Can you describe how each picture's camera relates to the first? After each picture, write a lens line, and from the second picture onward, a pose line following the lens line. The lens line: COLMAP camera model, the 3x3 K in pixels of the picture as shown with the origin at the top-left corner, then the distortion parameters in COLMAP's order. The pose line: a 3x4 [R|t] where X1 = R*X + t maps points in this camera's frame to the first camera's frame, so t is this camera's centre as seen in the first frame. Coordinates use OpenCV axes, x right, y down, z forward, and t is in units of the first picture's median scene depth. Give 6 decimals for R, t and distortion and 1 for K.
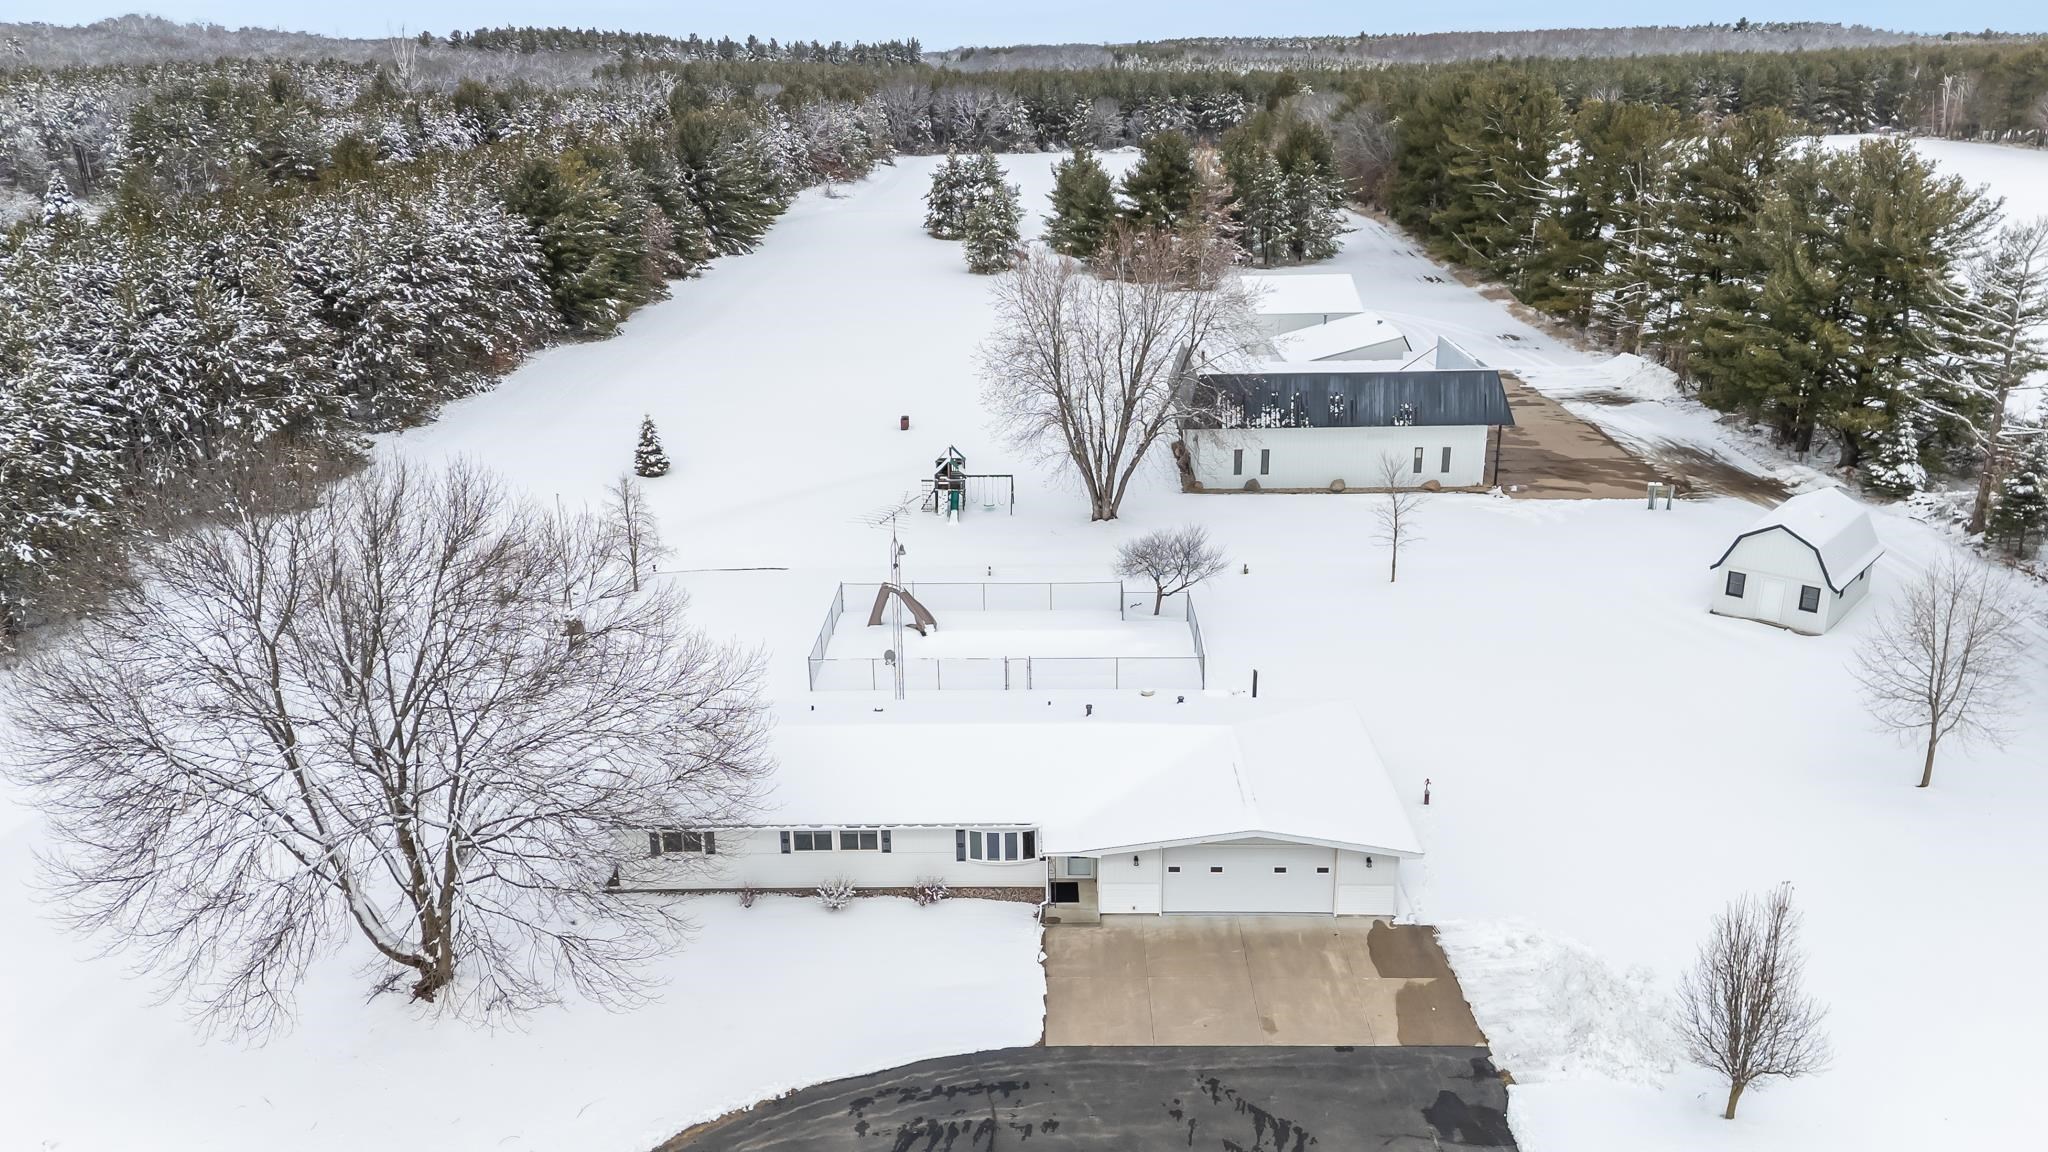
lens RADIAL K [[1493.5, 0, 1023.9], [0, 1493.5, 570.8], [0, 0, 1]] dist [0.105736, -0.127808]
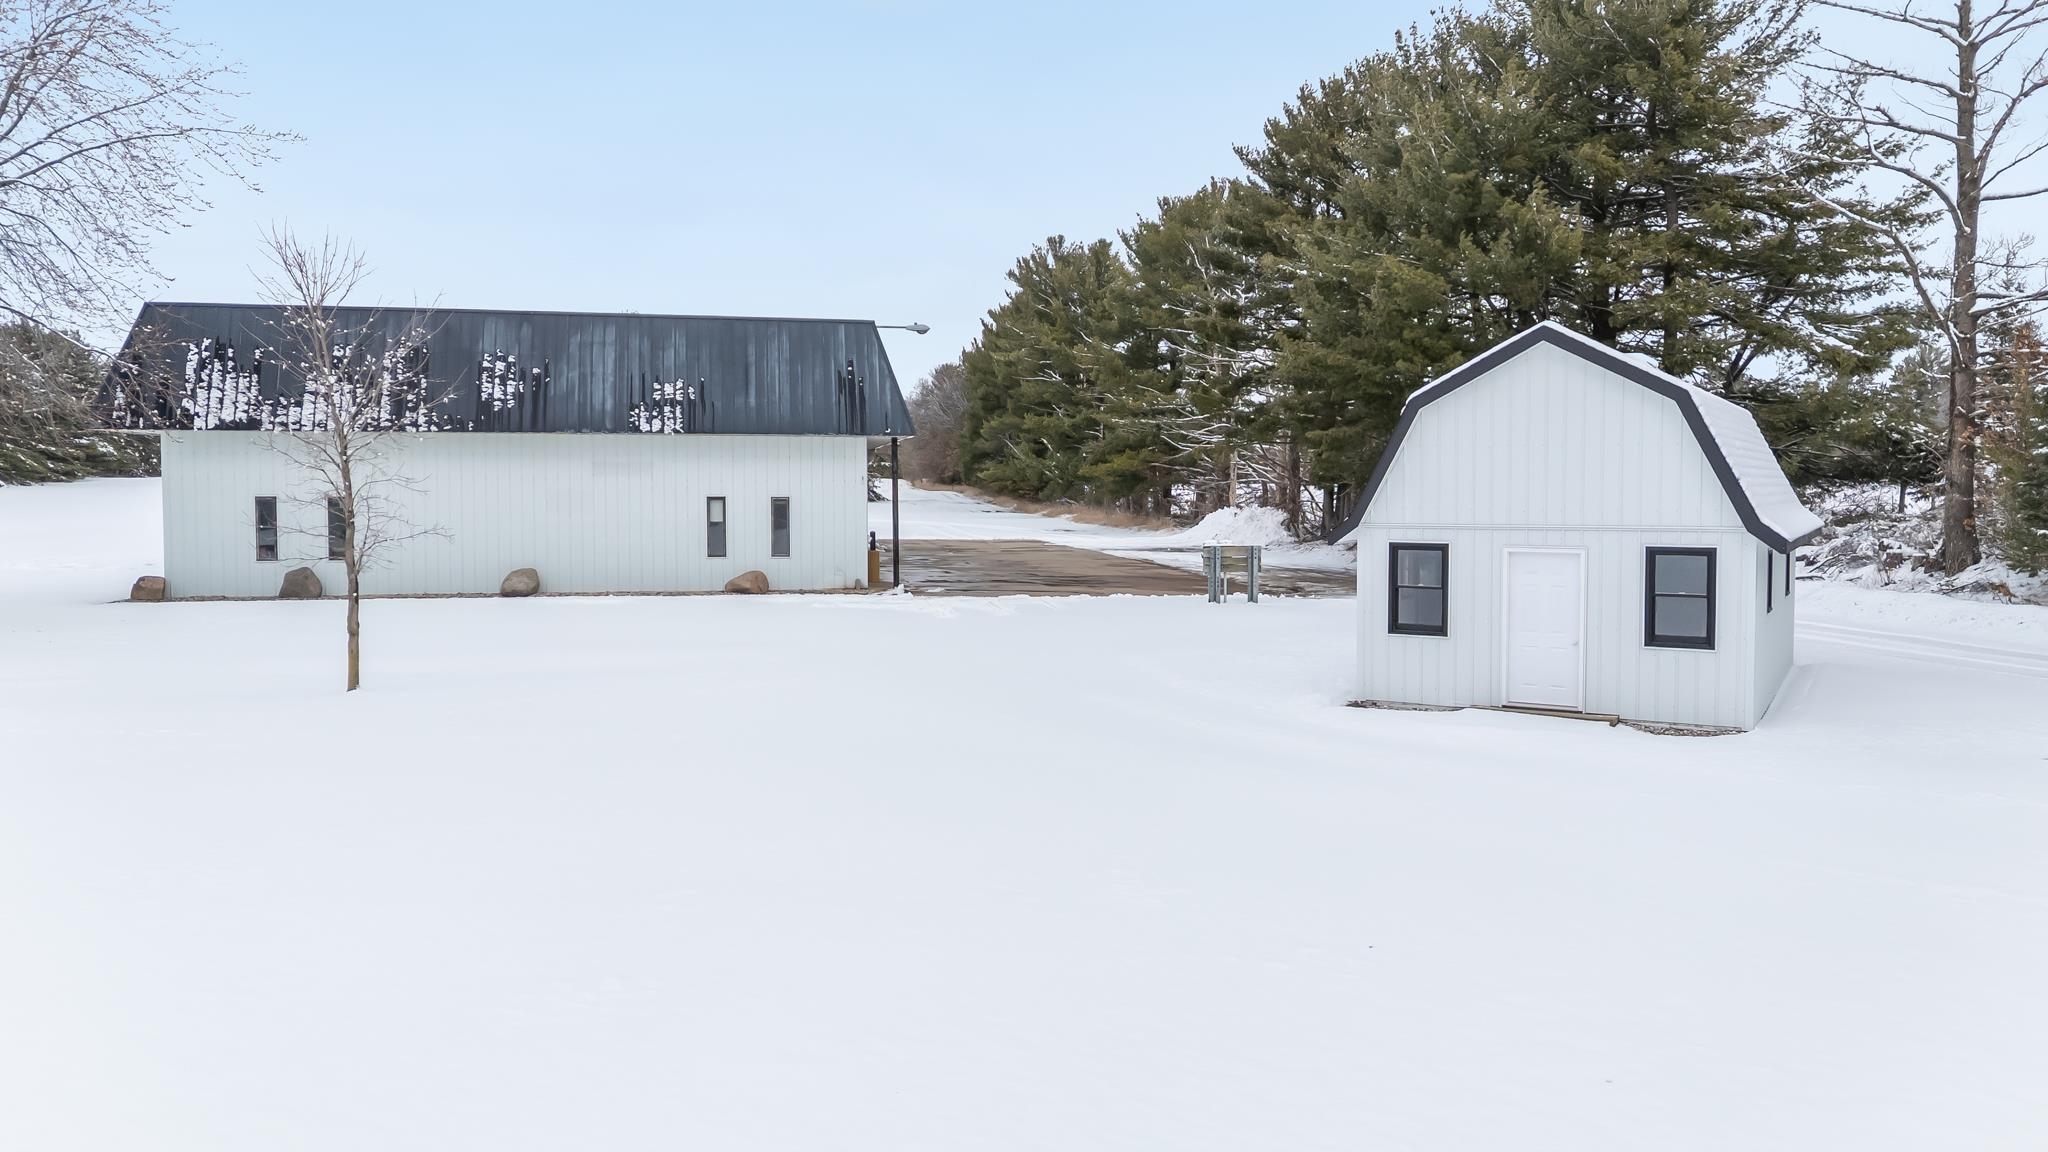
lens RADIAL K [[1493.5, 0, 1023.9], [0, 1493.5, 570.8], [0, 0, 1]] dist [0.105736, -0.127808]
pose [[0.979987, 0.002868, 0.199041, 0.267914], [0.051091, 0.962777, -0.265424, 0.059783], [-0.192393, 0.270282, 0.943362, 0.588010]]
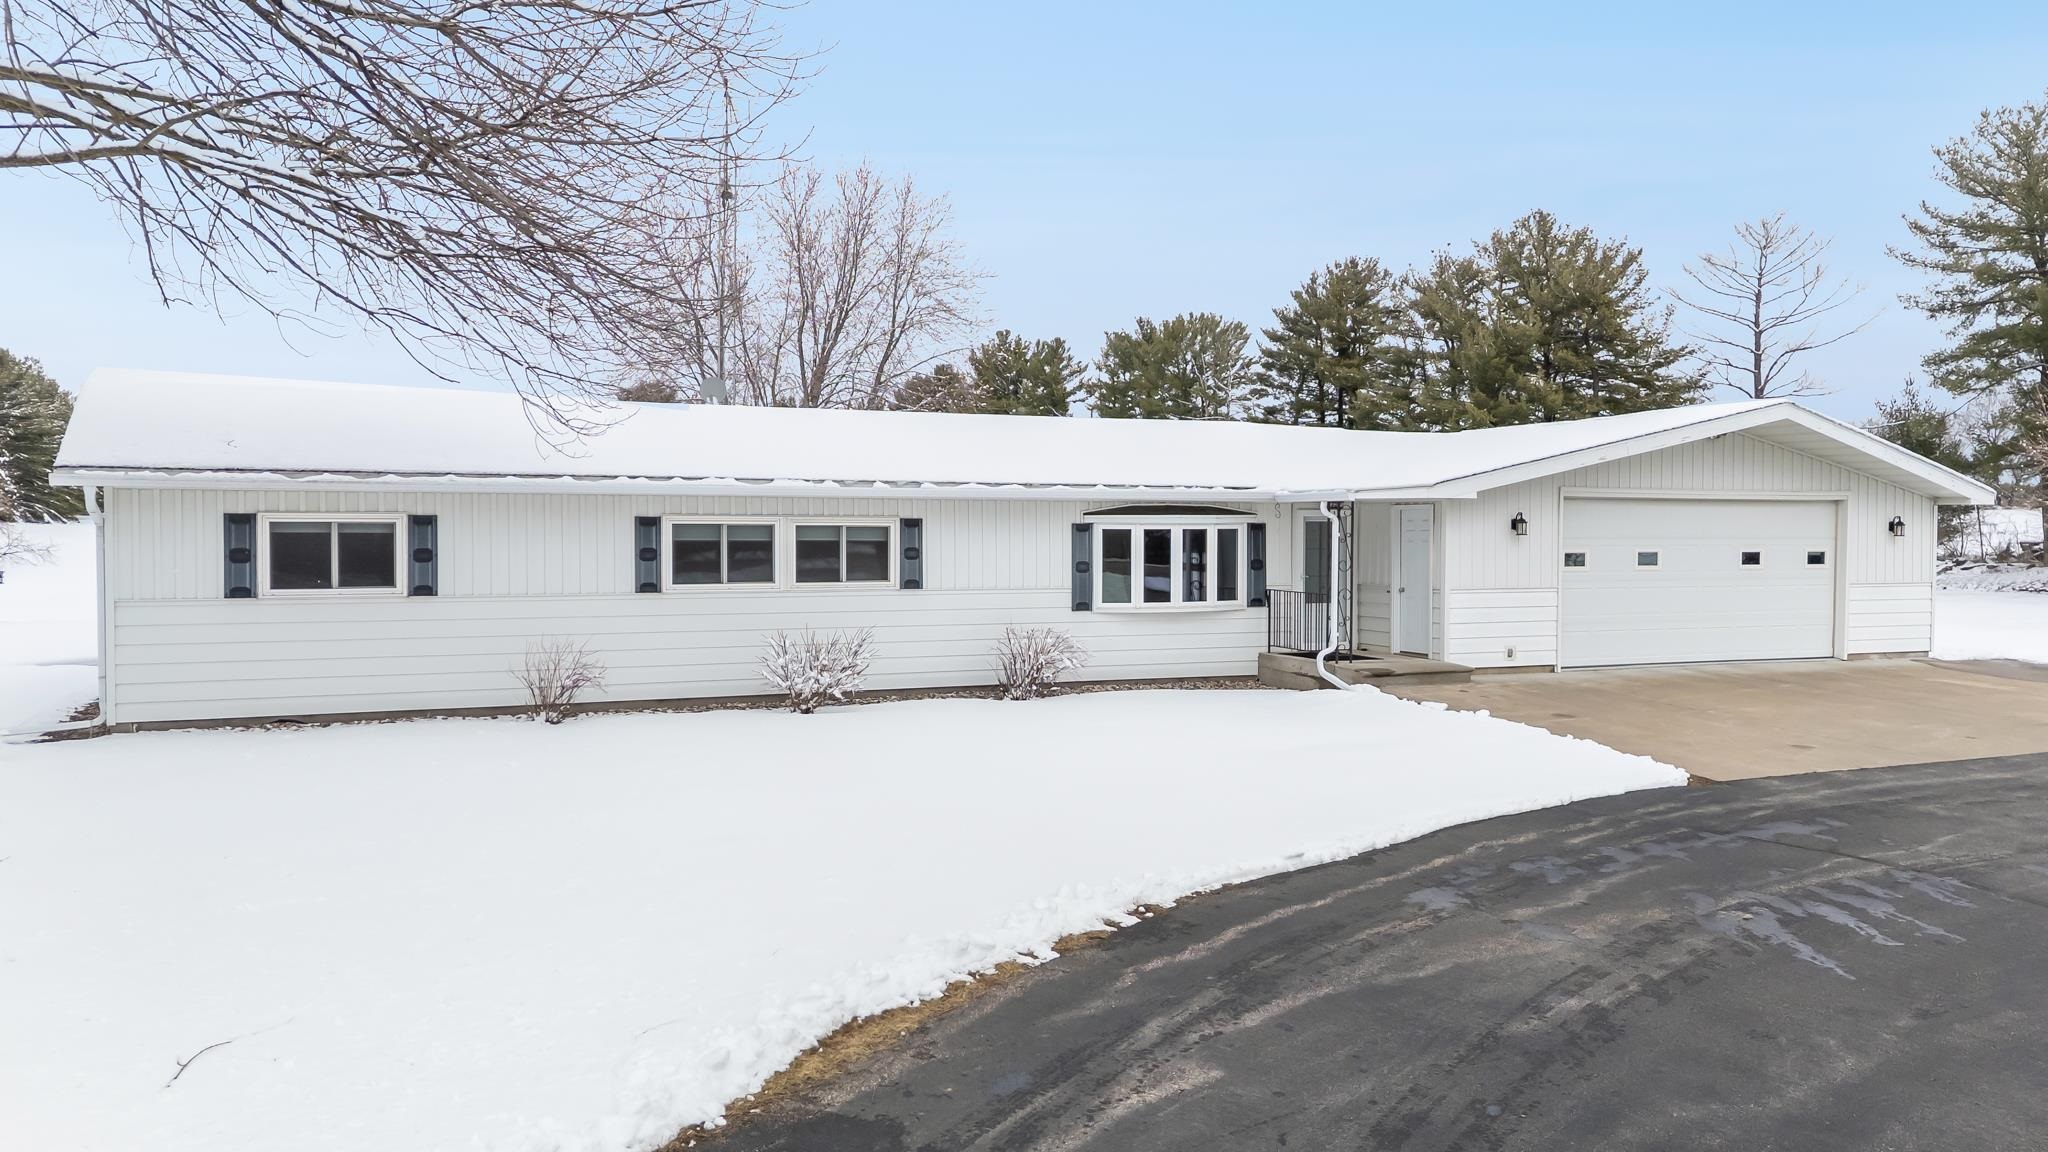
lens RADIAL K [[1493.5, 0, 1023.9], [0, 1493.5, 570.8], [0, 0, 1]] dist [0.105736, -0.127808]
pose [[0.914175, 0.004234, 0.405297, -0.117300], [0.117209, 0.954462, -0.274343, 0.154786], [-0.388002, 0.298302, 0.872049, 0.339310]]
